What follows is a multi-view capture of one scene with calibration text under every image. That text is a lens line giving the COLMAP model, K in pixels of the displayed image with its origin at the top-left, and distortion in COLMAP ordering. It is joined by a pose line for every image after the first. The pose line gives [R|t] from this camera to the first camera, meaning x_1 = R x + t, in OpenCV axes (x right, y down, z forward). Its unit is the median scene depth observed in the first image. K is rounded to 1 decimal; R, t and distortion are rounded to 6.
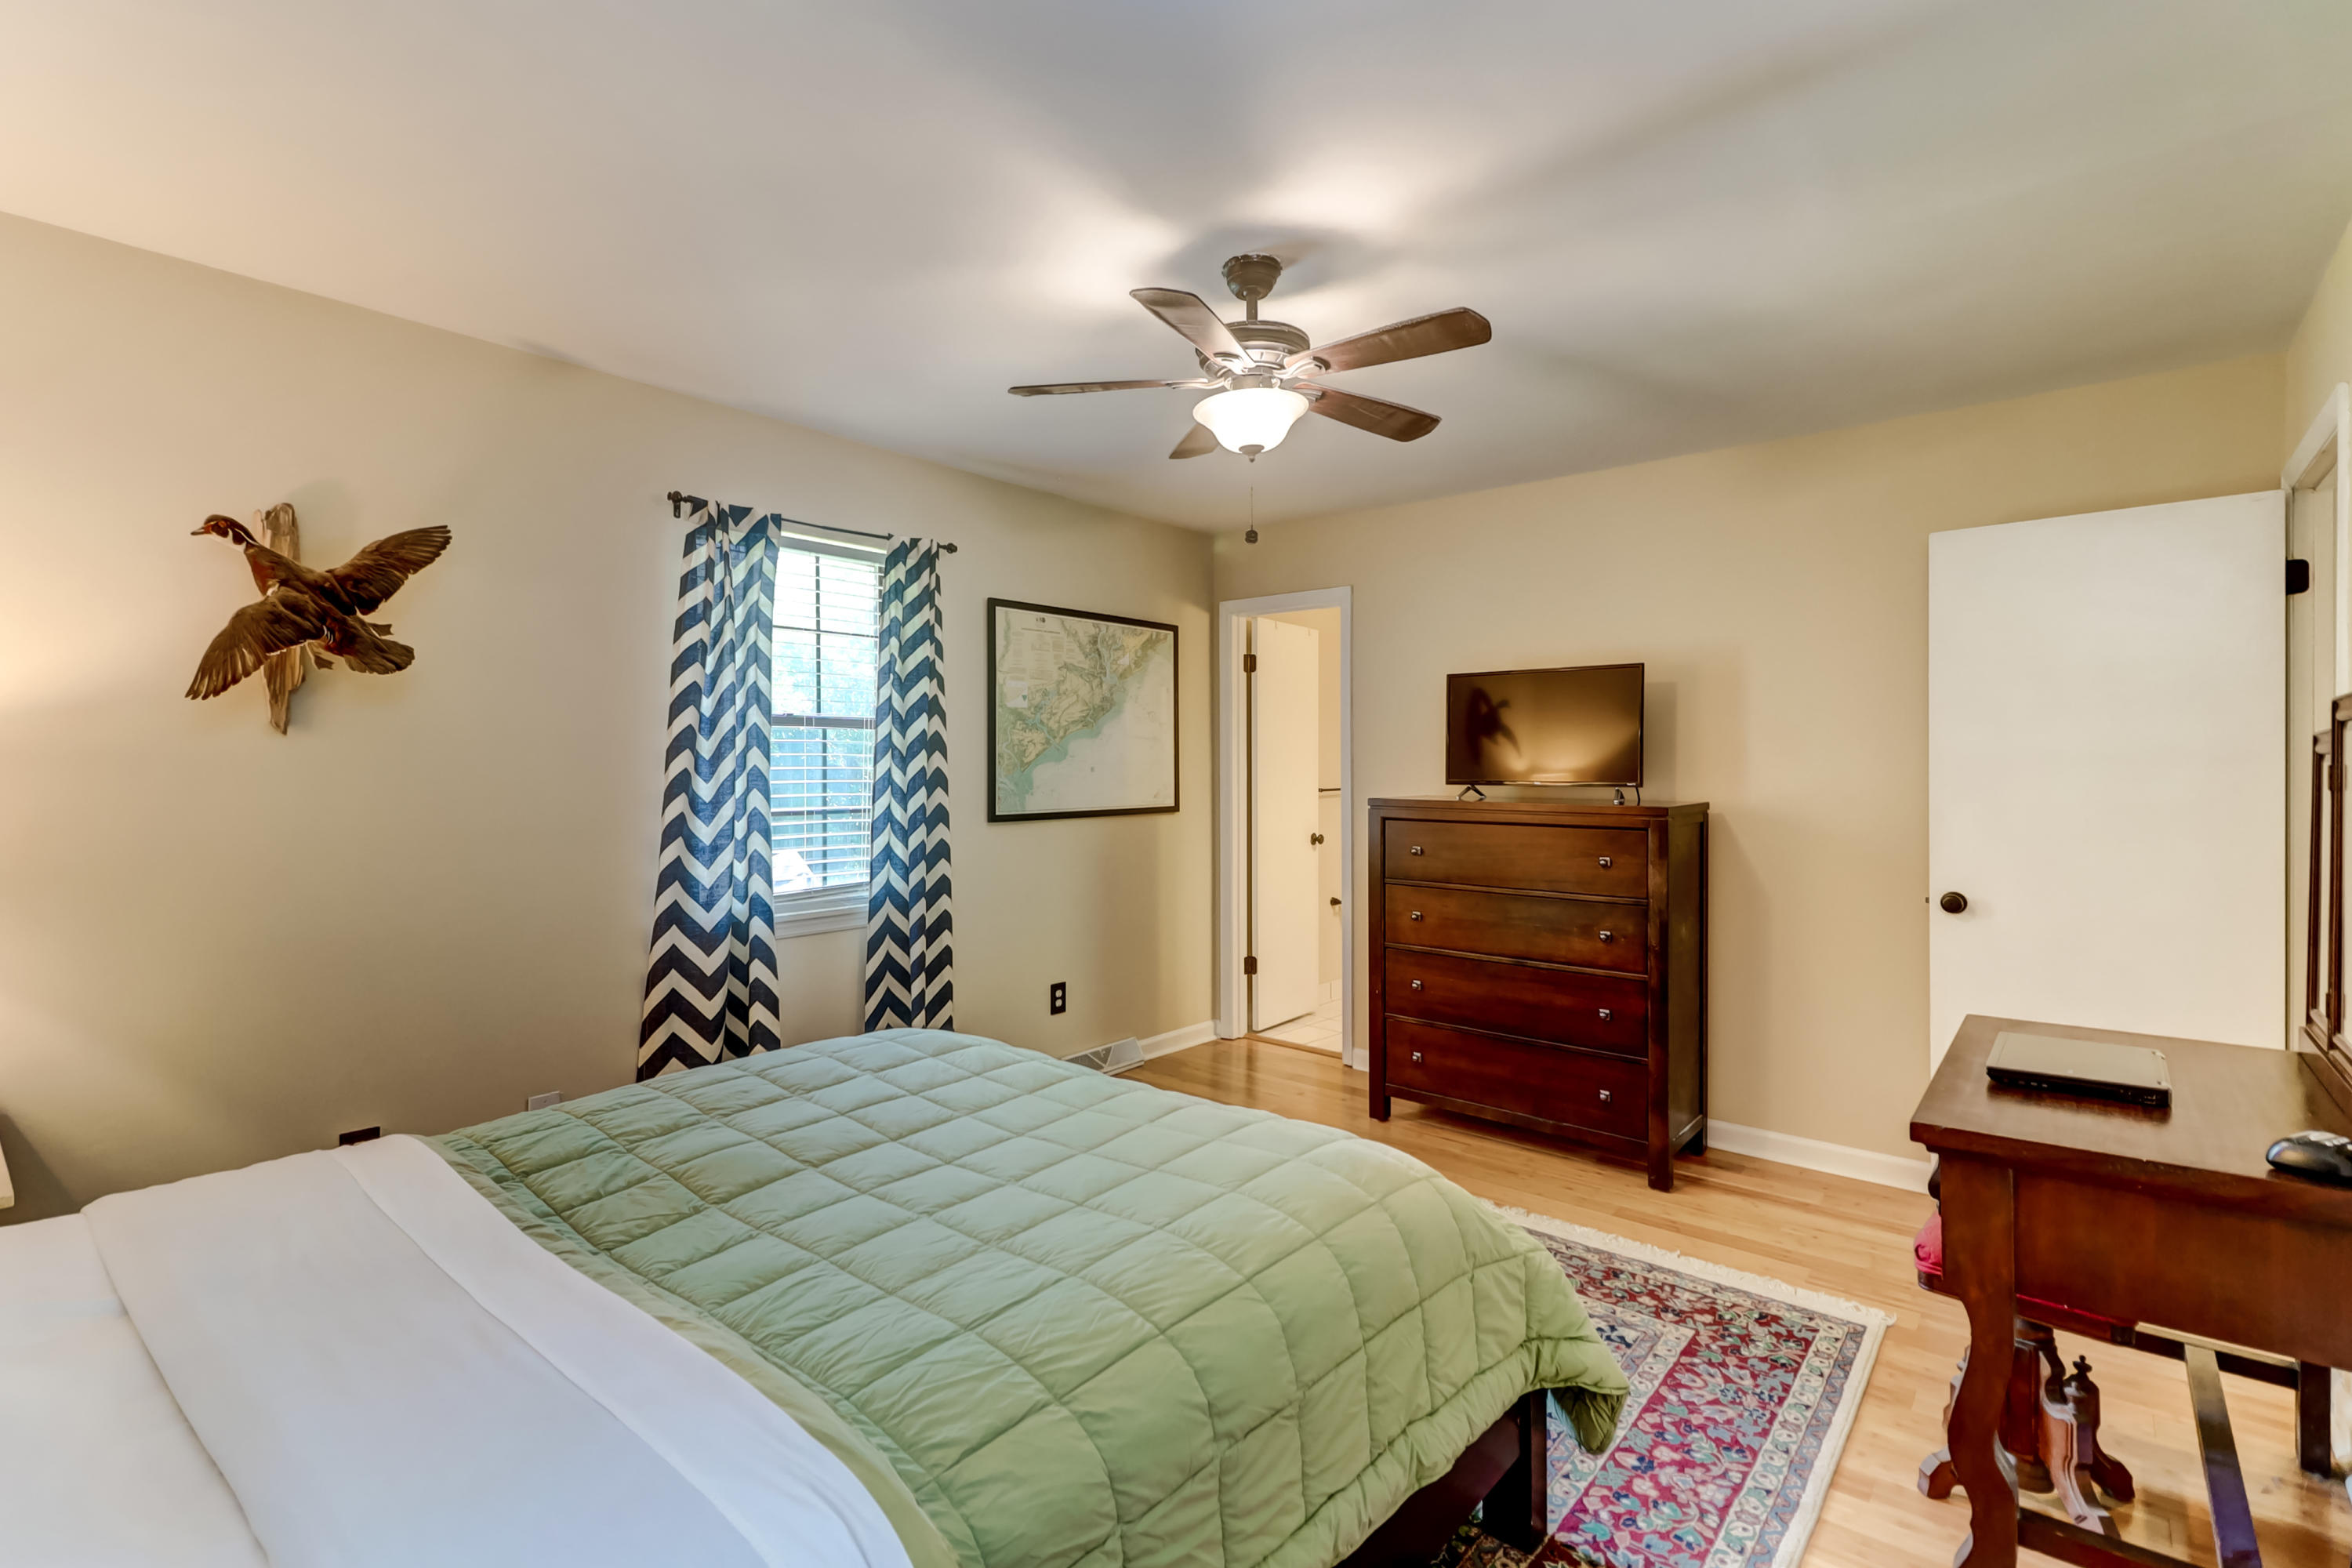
lens RADIAL K [[1061.9, 0, 1179.8], [0, 1061.9, 772.2], [0, 0, 1]] dist [0.000680, -0.000168]
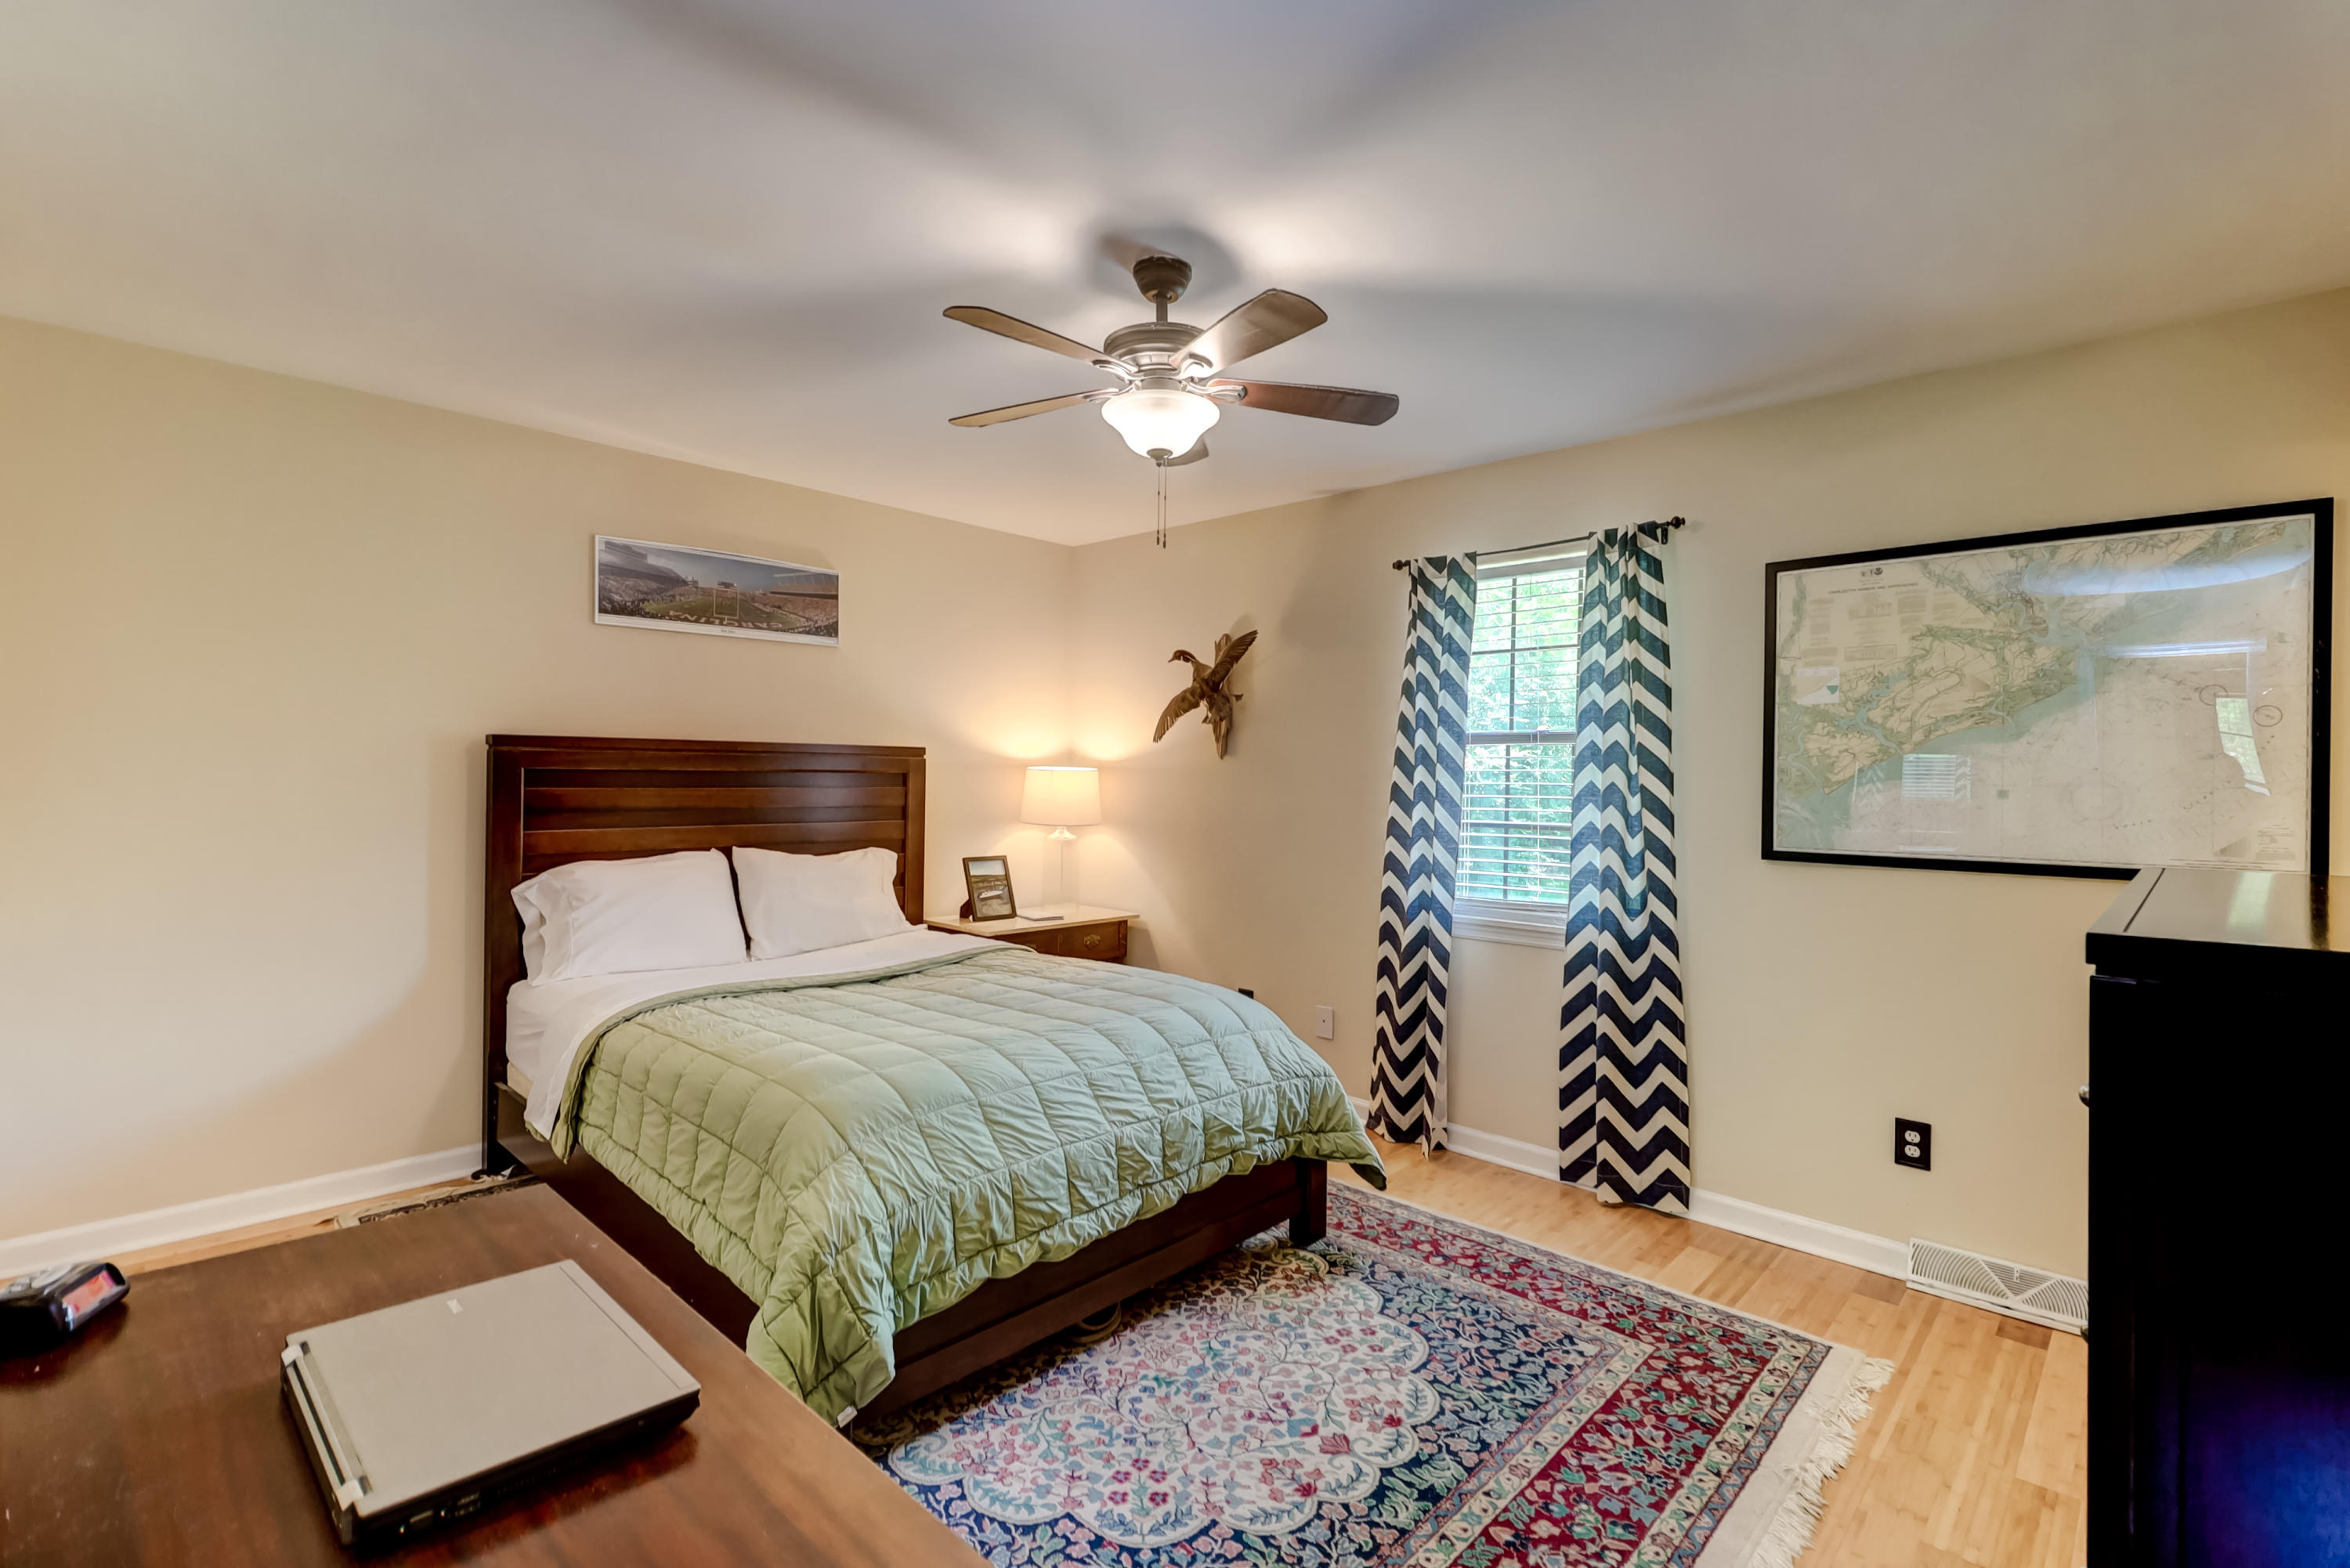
lens RADIAL K [[1070.3, 0, 1177.5], [0, 1070.3, 774.9], [0, 0, 1]] dist [-0.003061, -0.004294]
pose [[-0.062486, -0.000121, -0.998046, 0.667667], [-0.019764, 0.999804, 0.001116, -0.006241], [0.997850, 0.019795, -0.062476, 0.691018]]
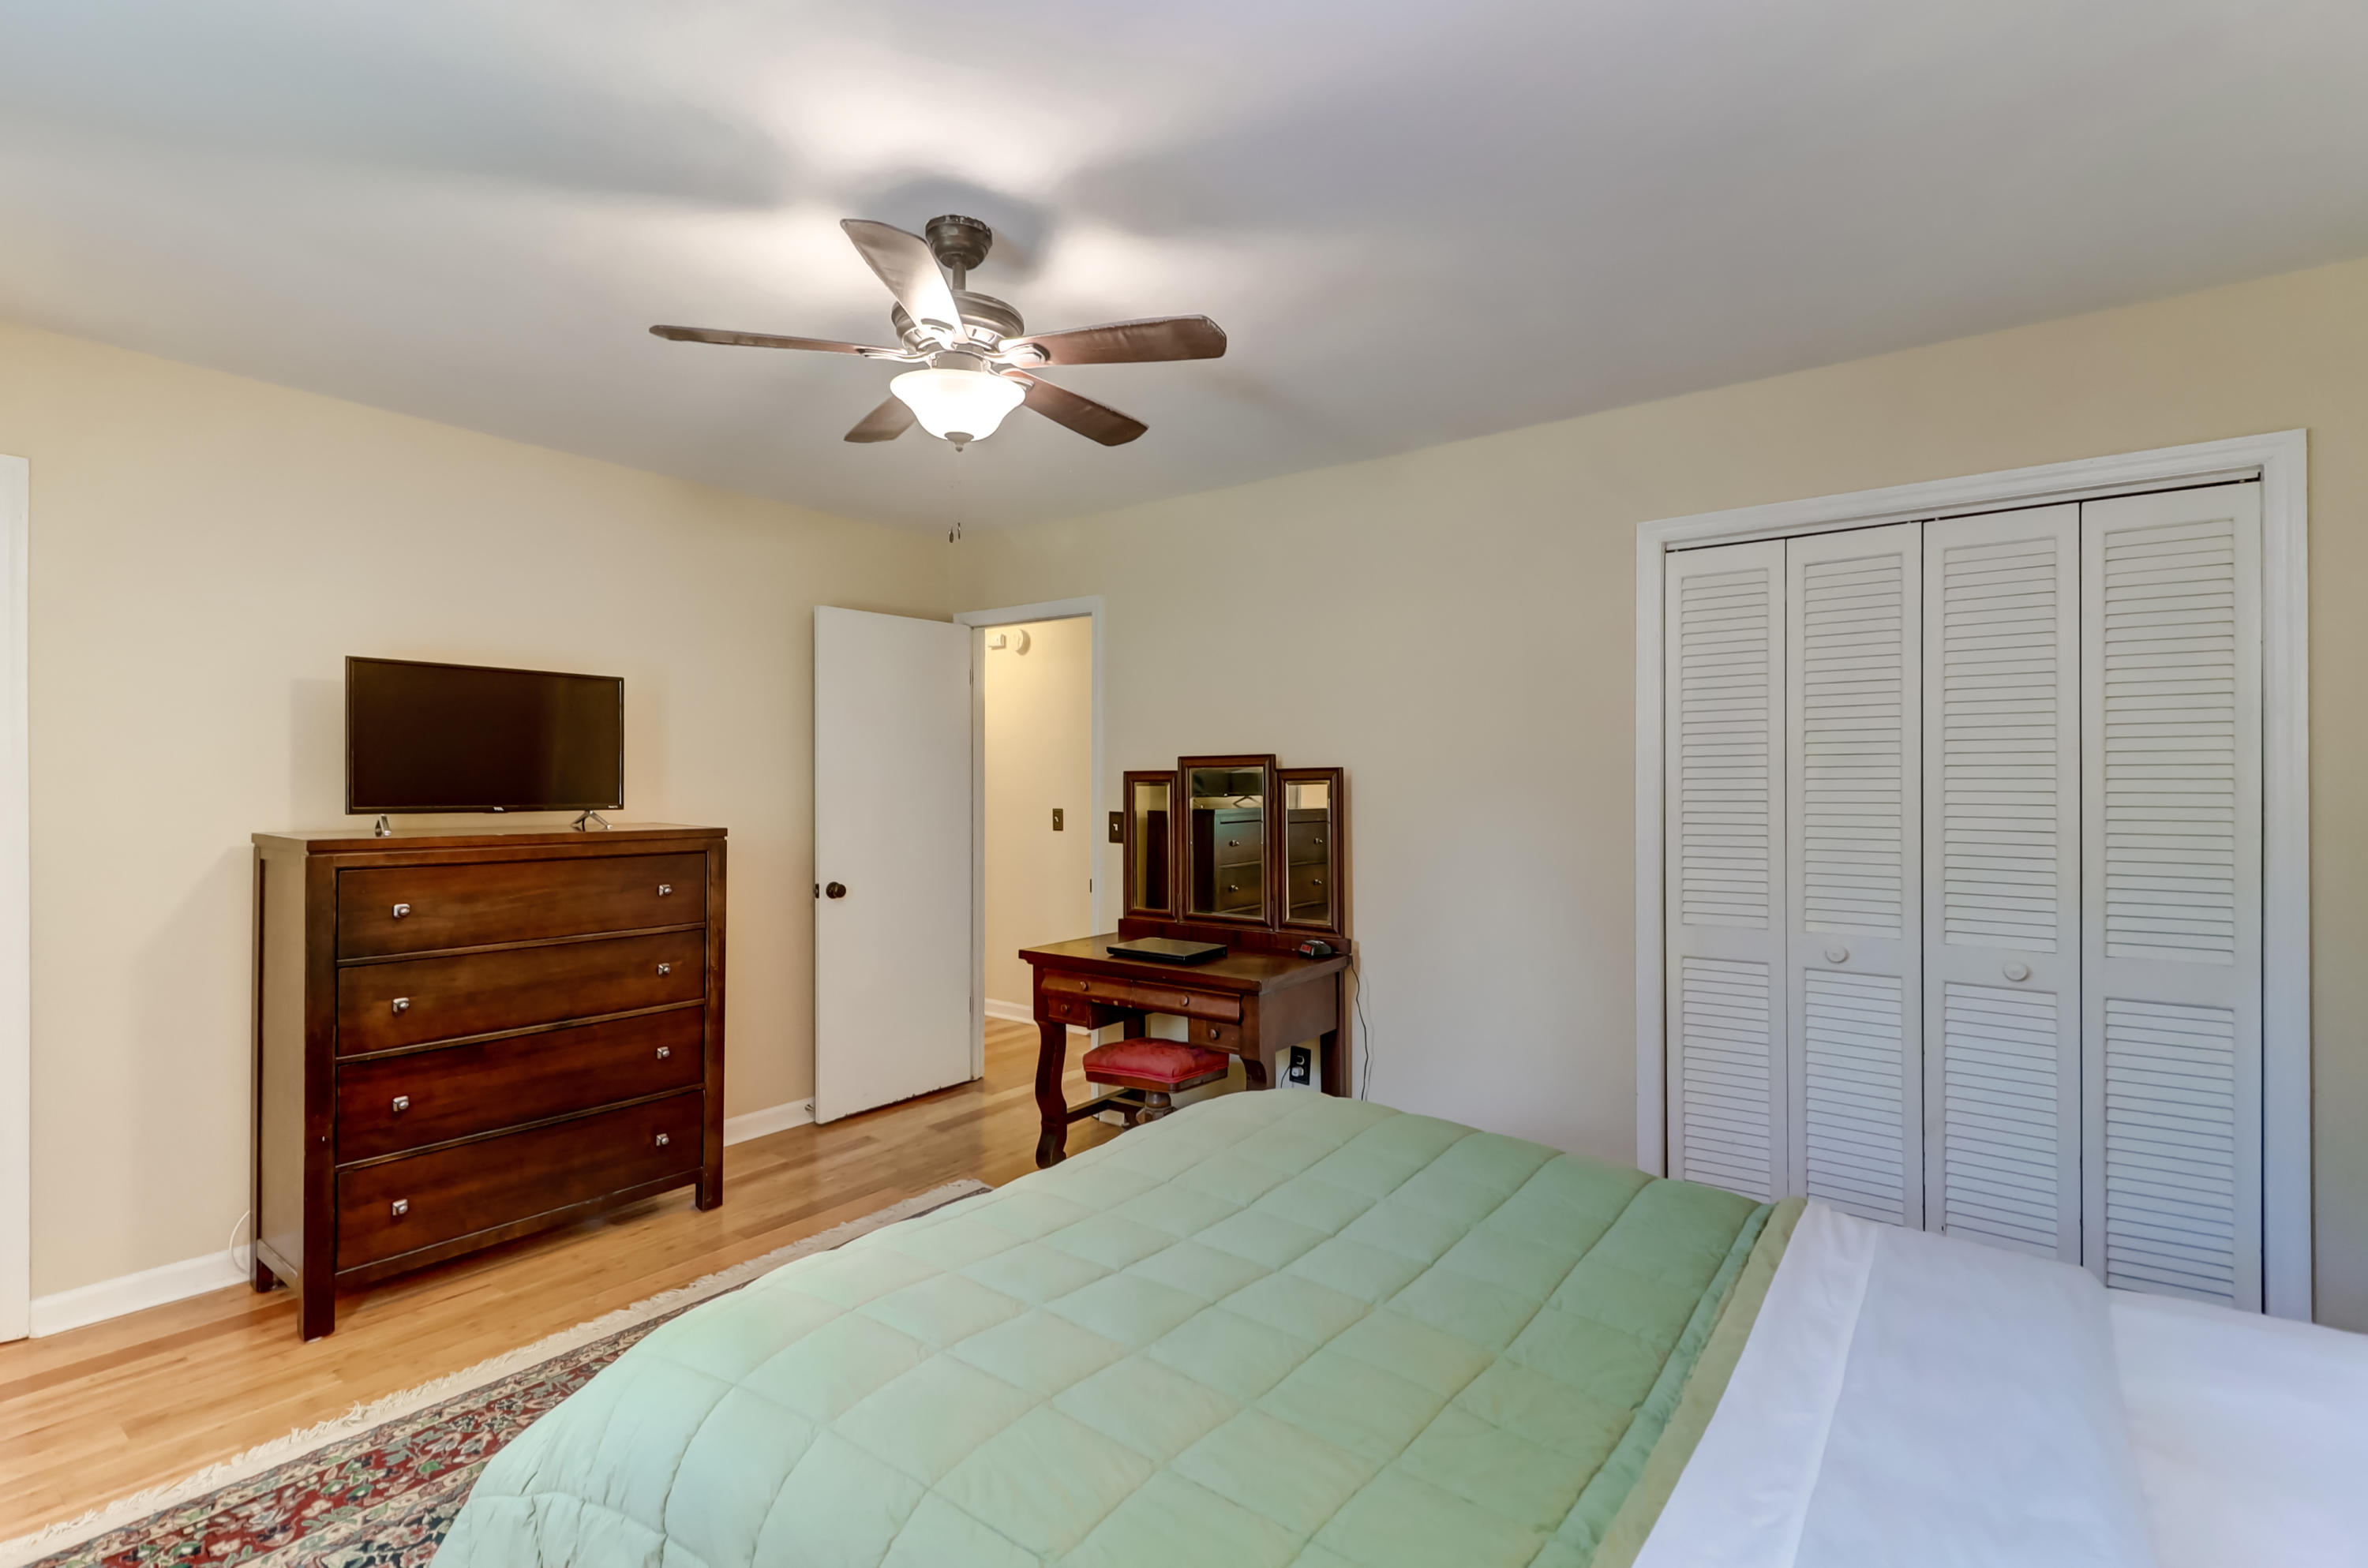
lens RADIAL K [[1069.0, 0, 1187.8], [0, 1069.0, 772.2], [0, 0, 1]] dist [0.000680, -0.000168]
pose [[-0.052458, 0.007129, 0.998598, -0.531089], [0.003862, 0.999968, -0.006936, -0.010779], [-0.998616, 0.003493, -0.052484, 0.545788]]
